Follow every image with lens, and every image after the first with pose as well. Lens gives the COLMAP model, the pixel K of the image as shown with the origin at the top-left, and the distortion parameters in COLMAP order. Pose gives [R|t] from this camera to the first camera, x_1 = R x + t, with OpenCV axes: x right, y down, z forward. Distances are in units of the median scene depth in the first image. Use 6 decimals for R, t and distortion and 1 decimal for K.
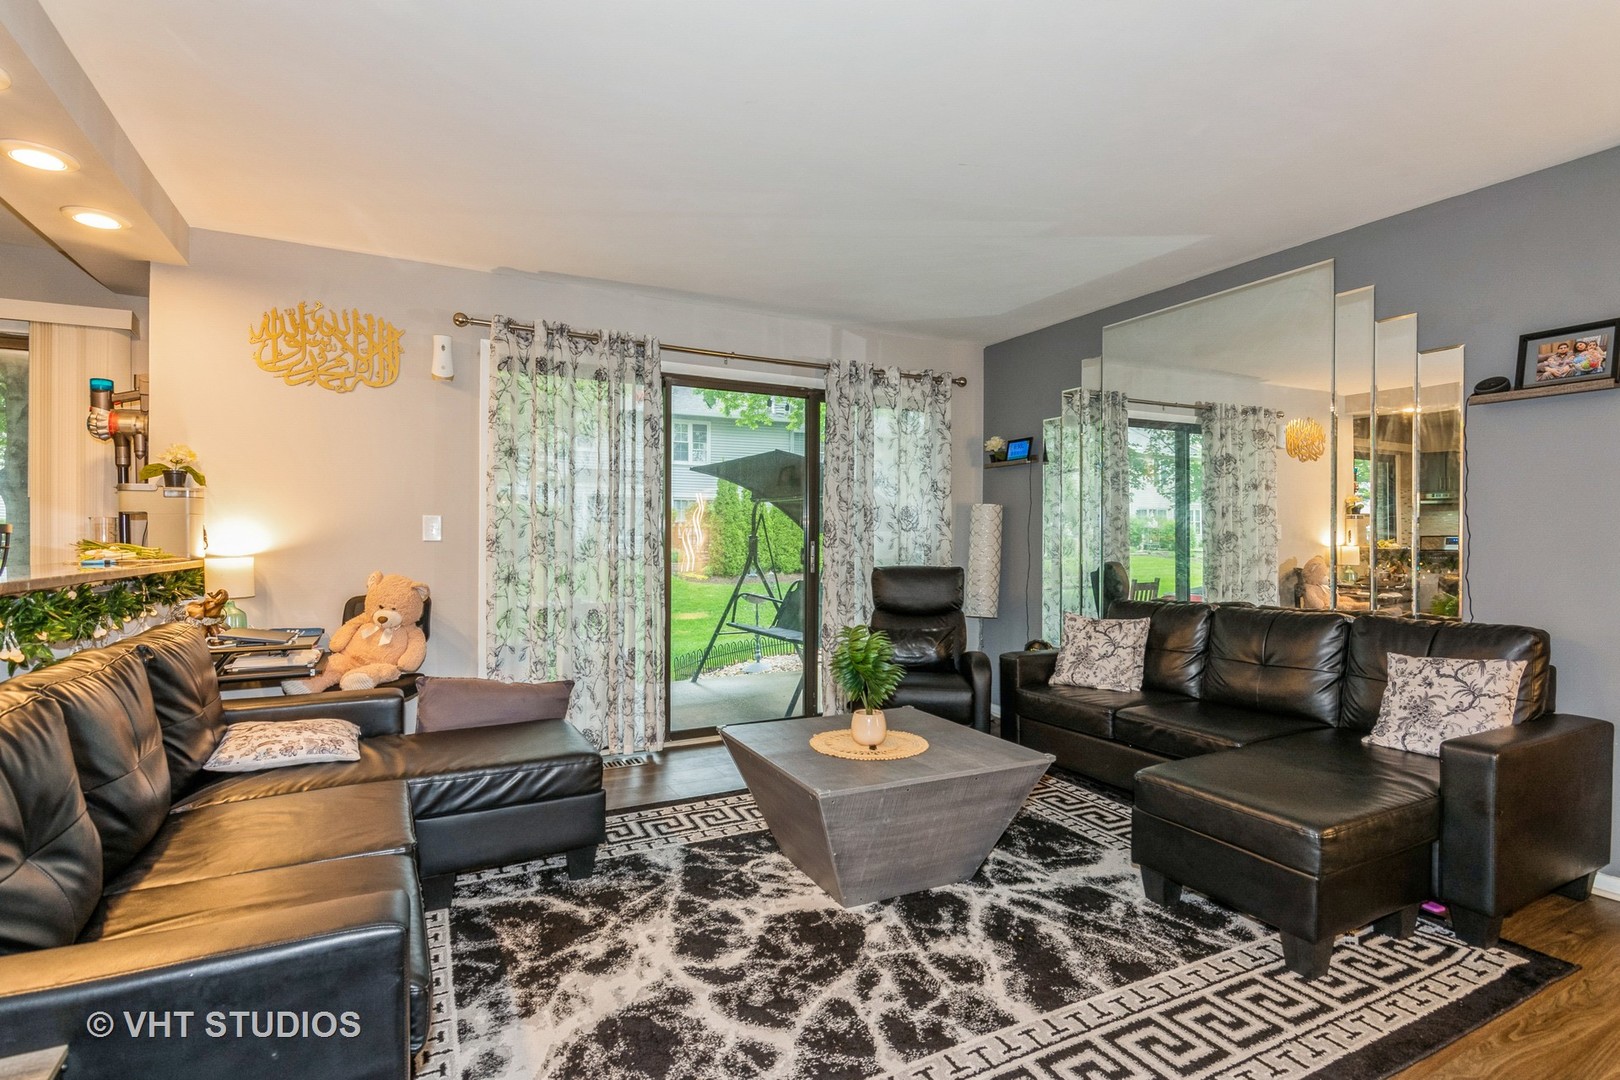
lens RADIAL K [[770.6, 0, 810.0], [0, 770.6, 540.0], [0, 0, 1]] dist [0.015152, 0.000234]
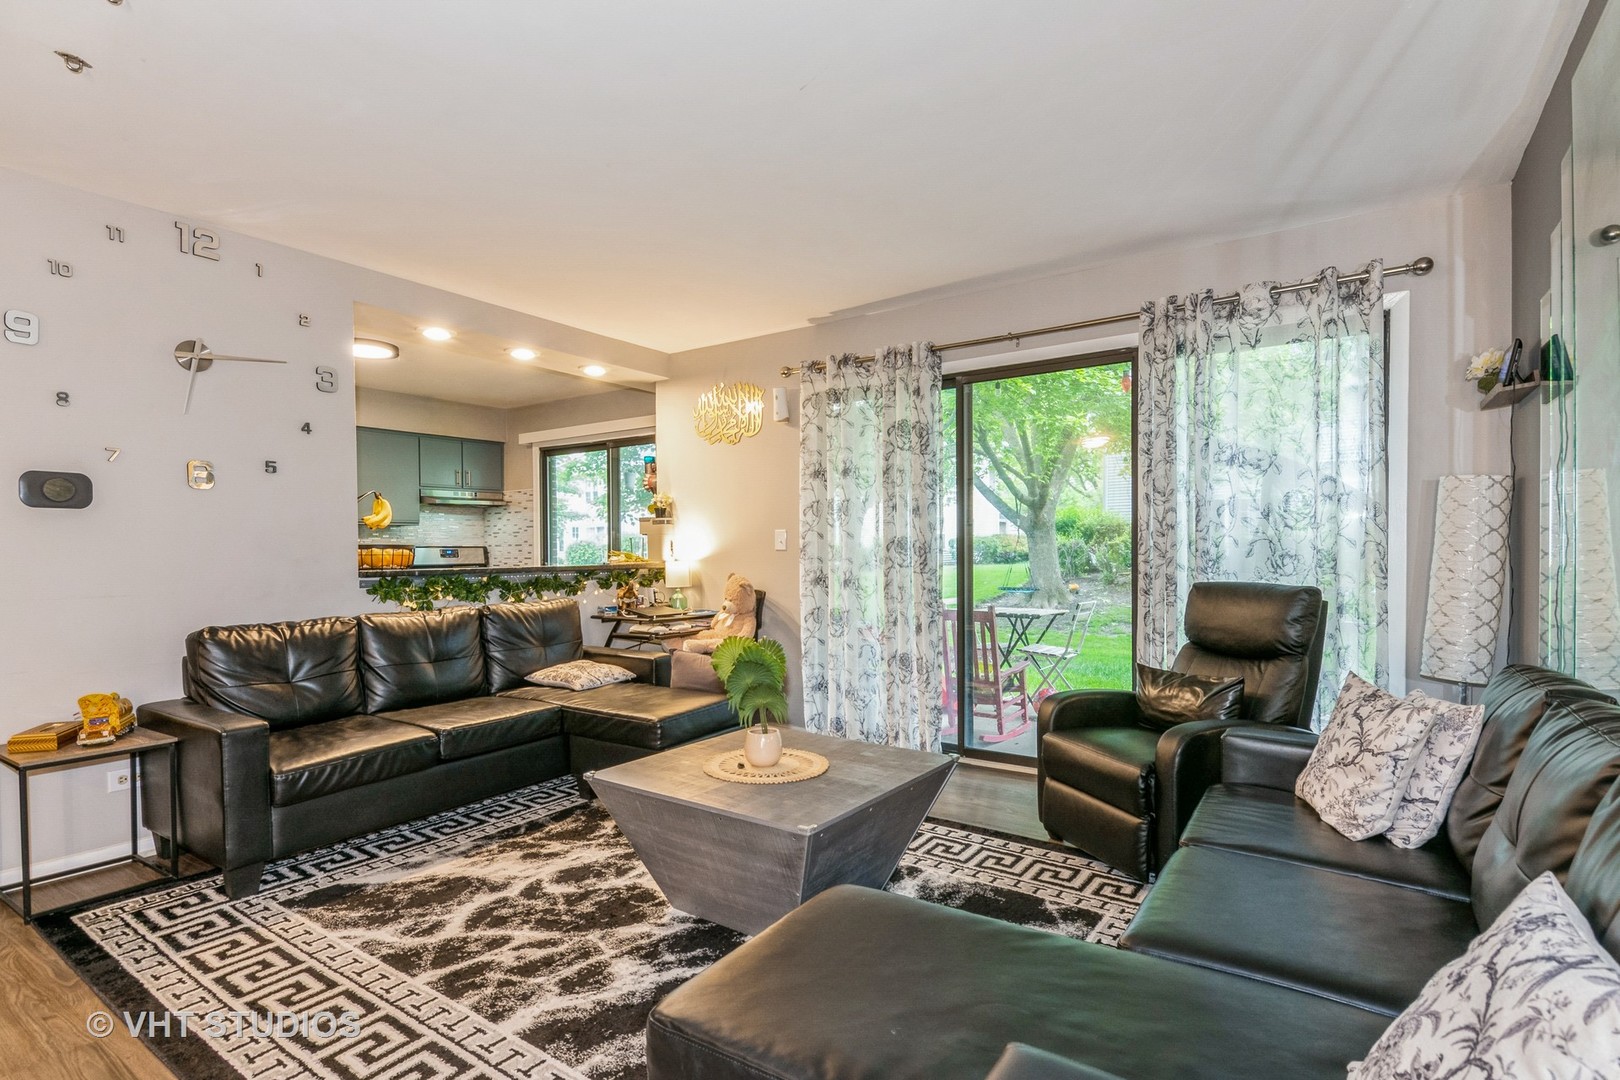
lens RADIAL K [[788.6, 0, 817.9], [0, 788.6, 546.6], [0, 0, 1]] dist [0.017718, 0.000071]
pose [[0.476865, -0.009780, -0.878922, 0.804662], [0.009002, 0.999940, -0.006242, 0.006386], [0.878931, -0.004936, 0.476924, 0.510249]]
